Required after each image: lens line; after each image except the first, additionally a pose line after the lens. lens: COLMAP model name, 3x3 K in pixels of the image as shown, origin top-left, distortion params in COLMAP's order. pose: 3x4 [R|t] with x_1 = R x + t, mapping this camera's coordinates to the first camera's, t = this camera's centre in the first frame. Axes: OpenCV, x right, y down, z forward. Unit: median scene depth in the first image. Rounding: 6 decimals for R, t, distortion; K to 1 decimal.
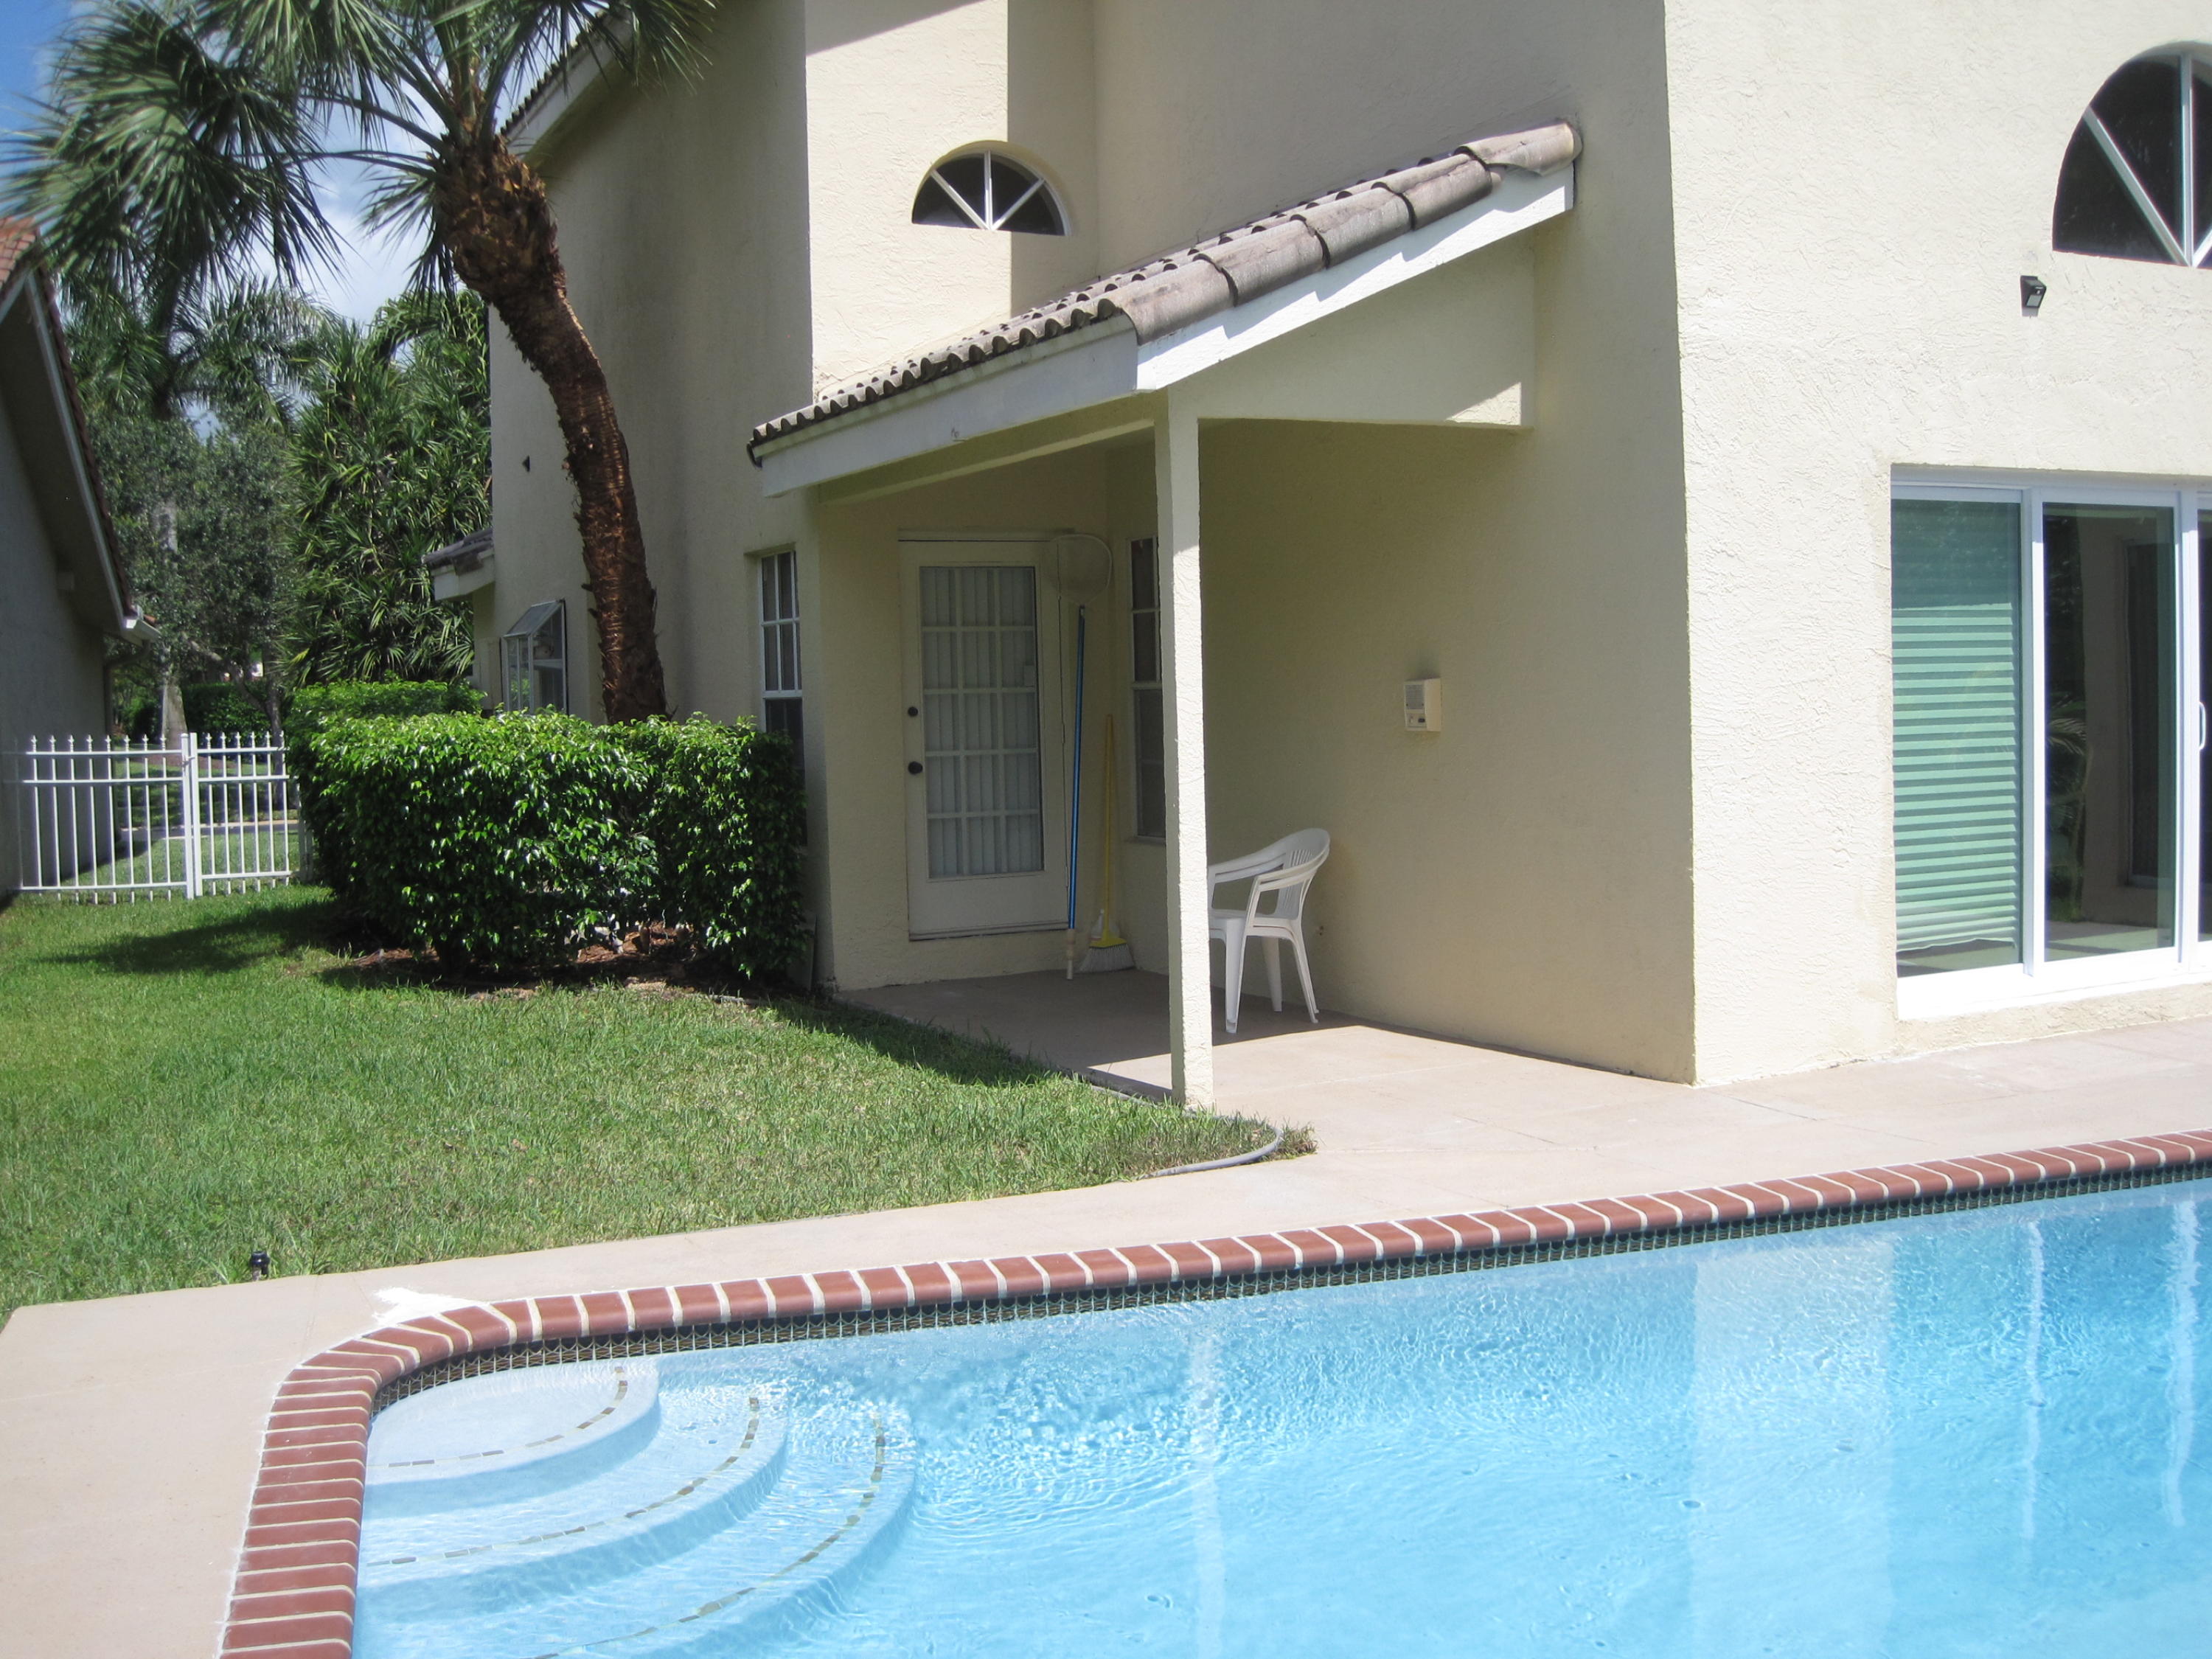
lens RADIAL K [[2308.8, 0, 1105.0], [0, 2308.8, 832.4], [0, 0, 1]] dist [-0.136201, 0.000000]
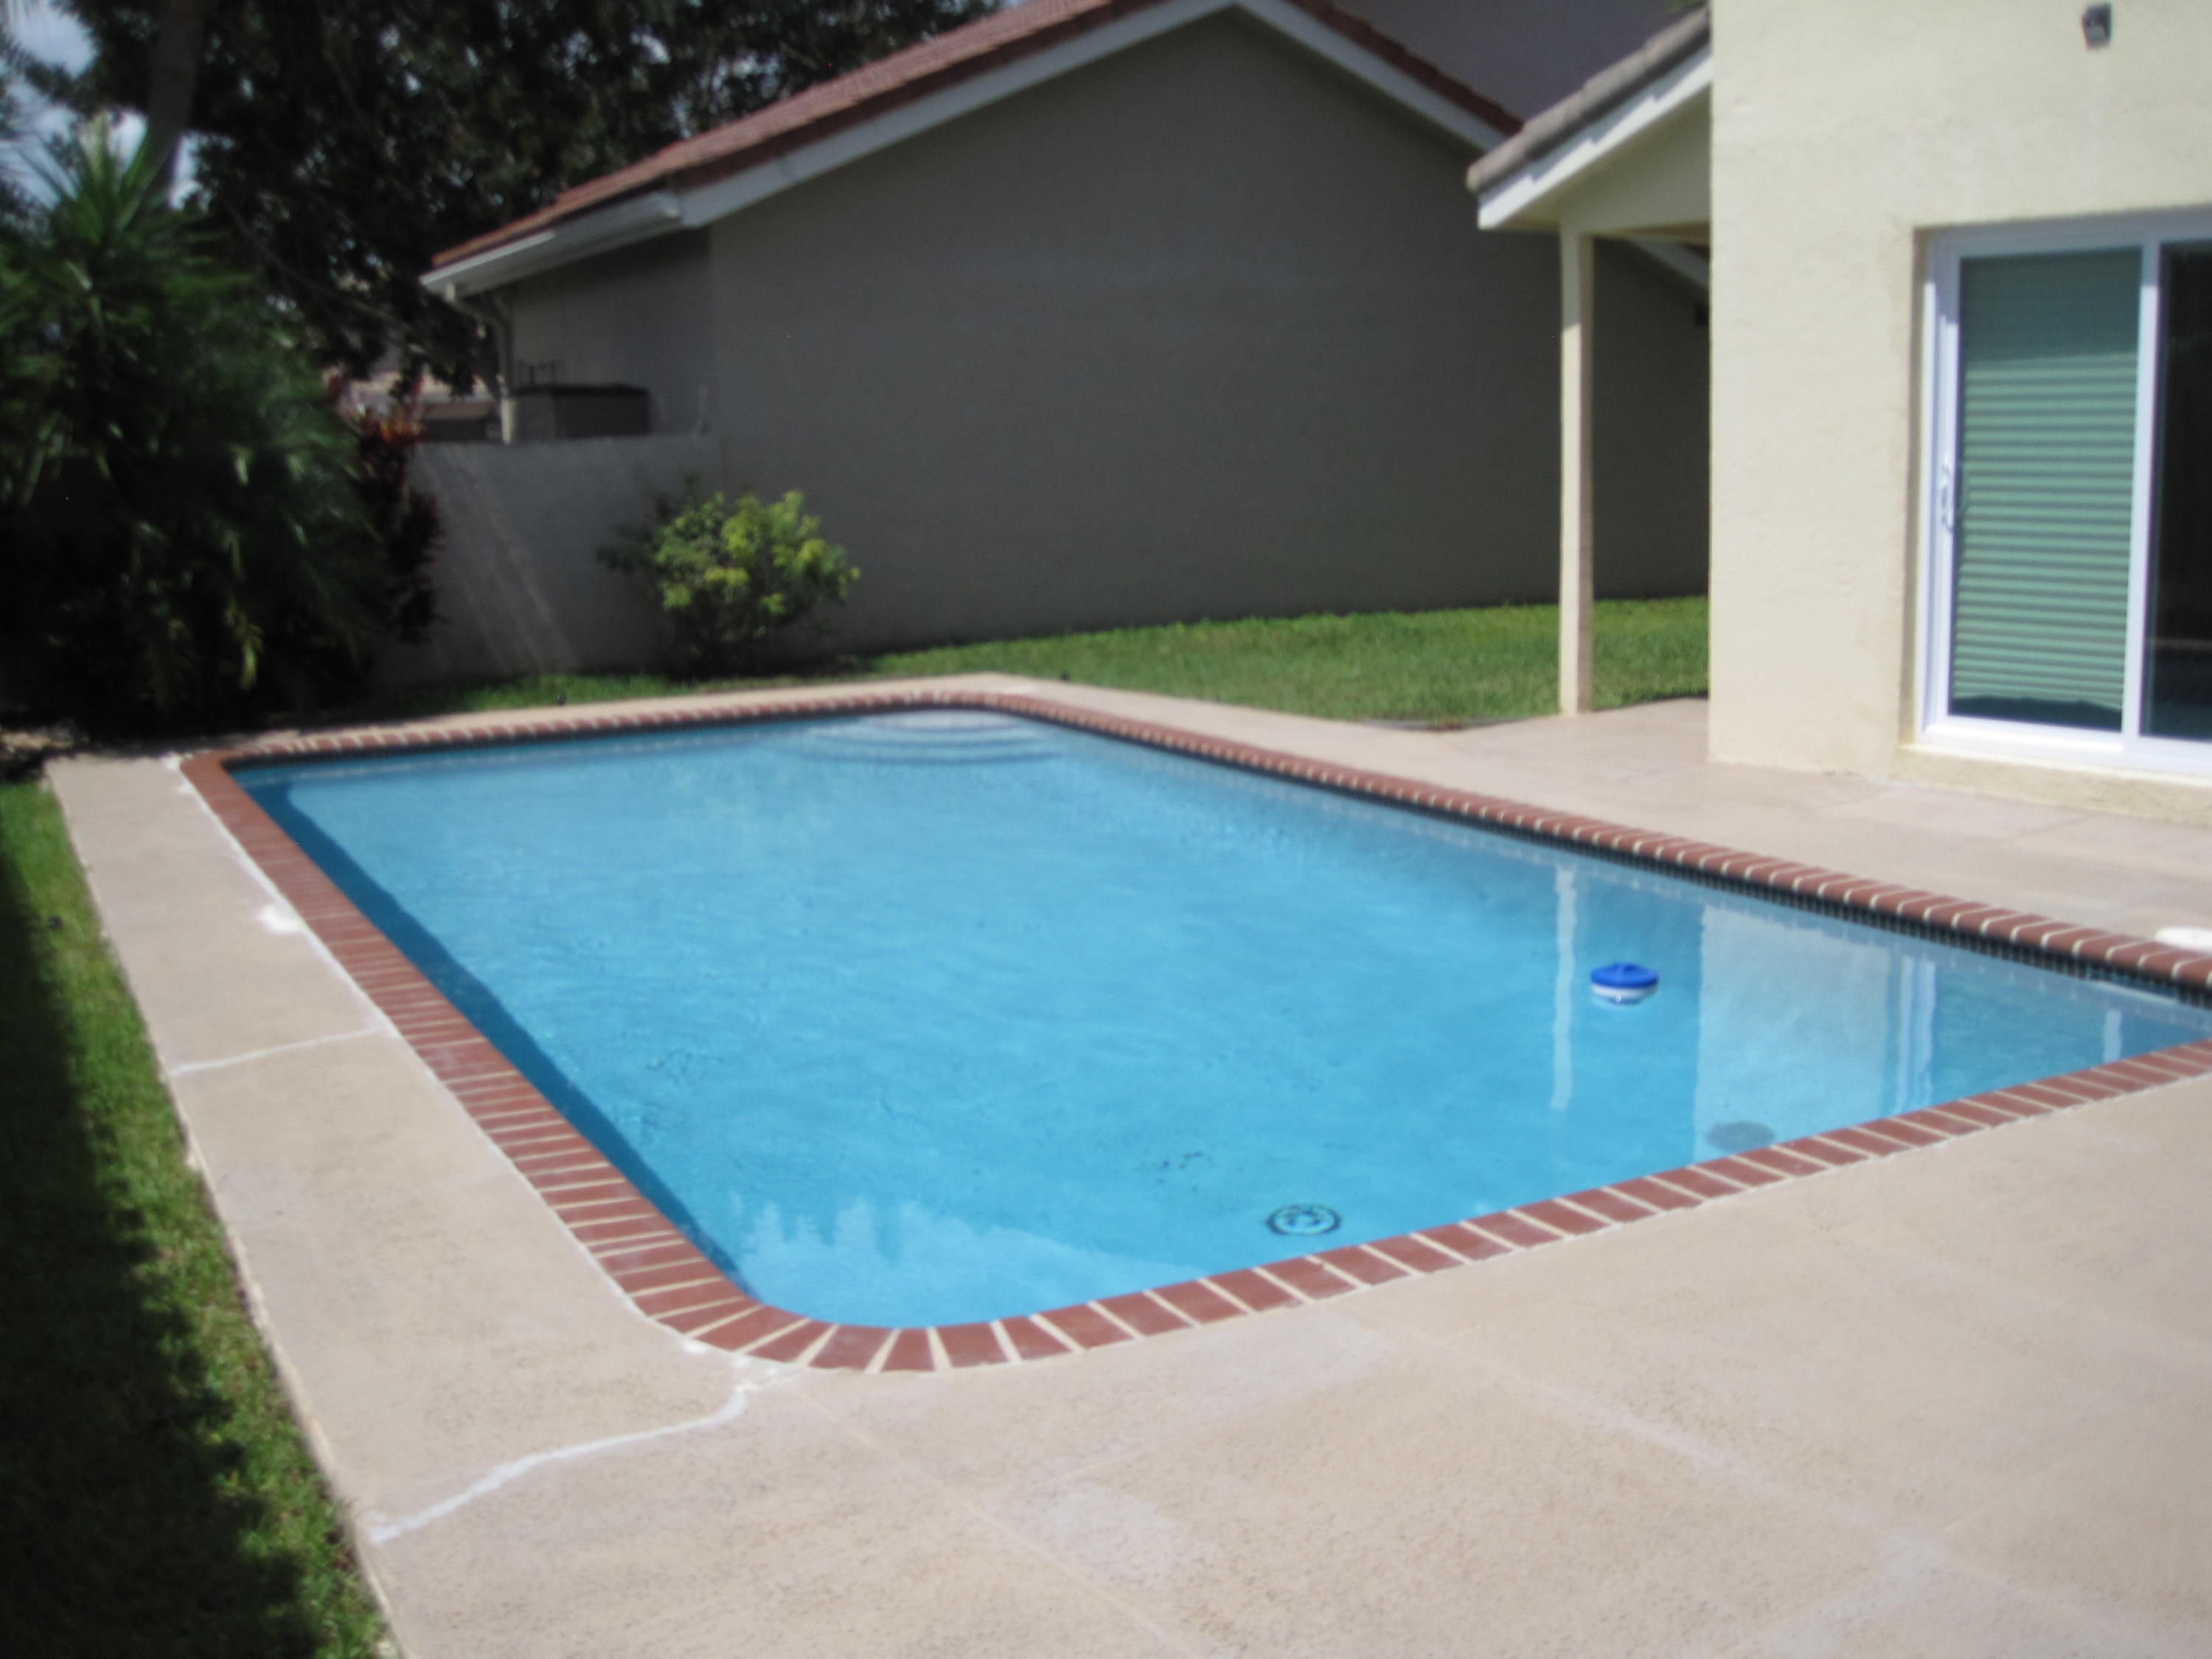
lens RADIAL K [[2308.8, 0, 1104.3], [0, 2308.8, 825.4], [0, 0, 1]] dist [-0.136201, 0.000000]
pose [[0.173147, 0.182297, -0.967878, 1.329623], [-0.056085, 0.982951, 0.175103, -0.048974], [0.983298, 0.023965, 0.180419, 0.433105]]
